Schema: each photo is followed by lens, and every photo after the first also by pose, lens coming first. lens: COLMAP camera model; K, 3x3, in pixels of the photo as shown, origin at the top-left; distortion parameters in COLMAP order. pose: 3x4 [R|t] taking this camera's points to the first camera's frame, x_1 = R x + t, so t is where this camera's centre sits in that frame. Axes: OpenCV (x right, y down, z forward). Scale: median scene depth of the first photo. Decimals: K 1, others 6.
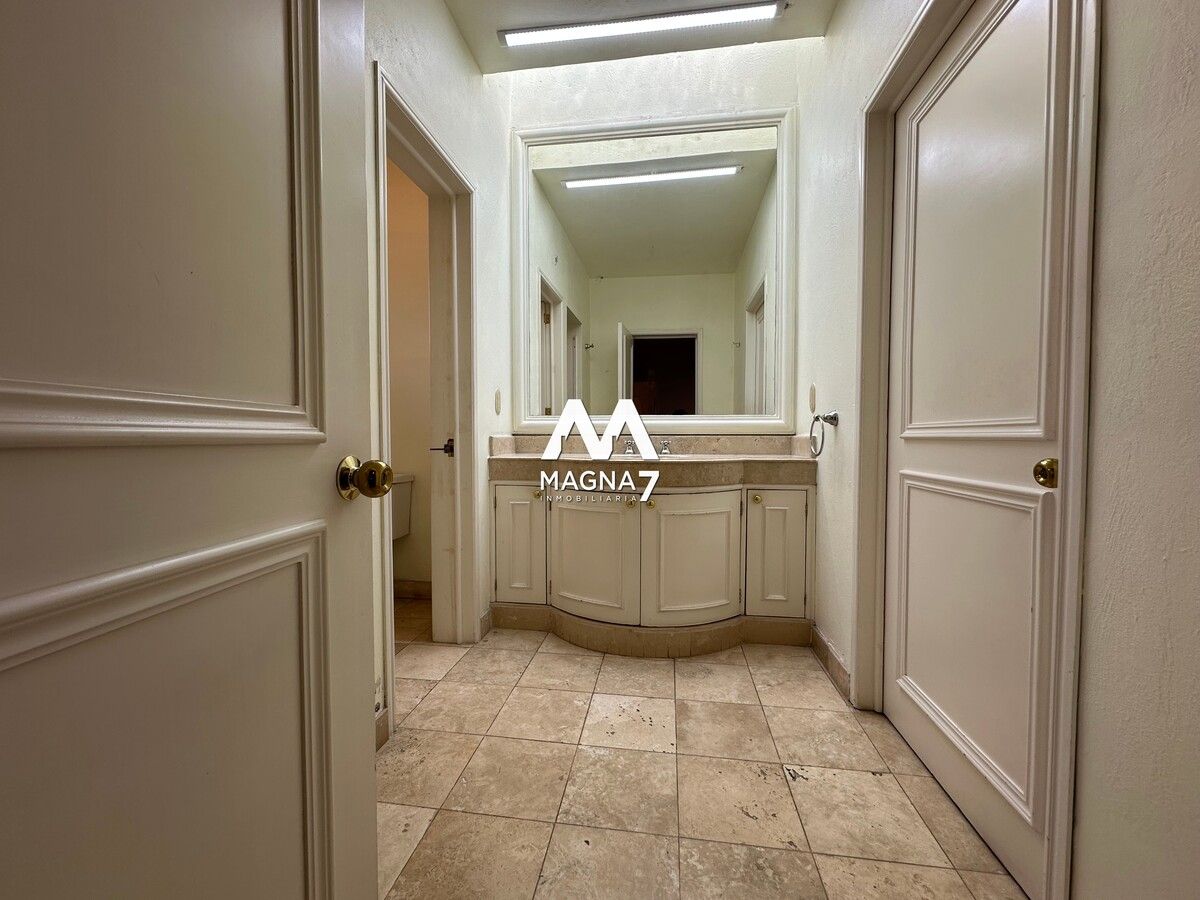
lens RADIAL K [[478.5, 0, 600.7], [0, 478.5, 450.6], [0, 0, 1]] dist [-0.001818, 0.000645]
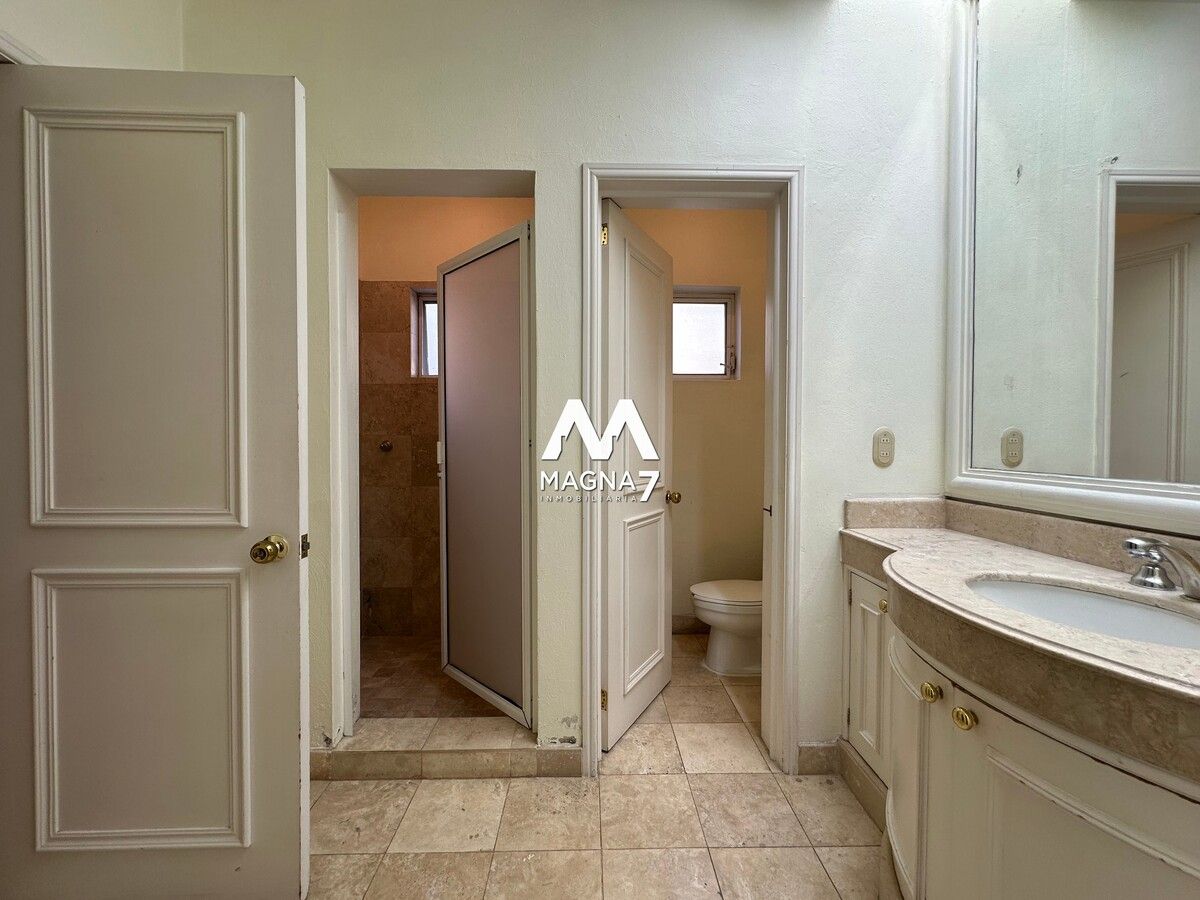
lens RADIAL K [[478.5, 0, 600.7], [0, 478.5, 450.6], [0, 0, 1]] dist [-0.001818, 0.000645]
pose [[0.162086, 0.023510, -0.986497, 0.453703], [-0.030649, 0.999354, 0.018781, -0.119315], [0.986301, 0.027191, 0.162701, 0.613920]]
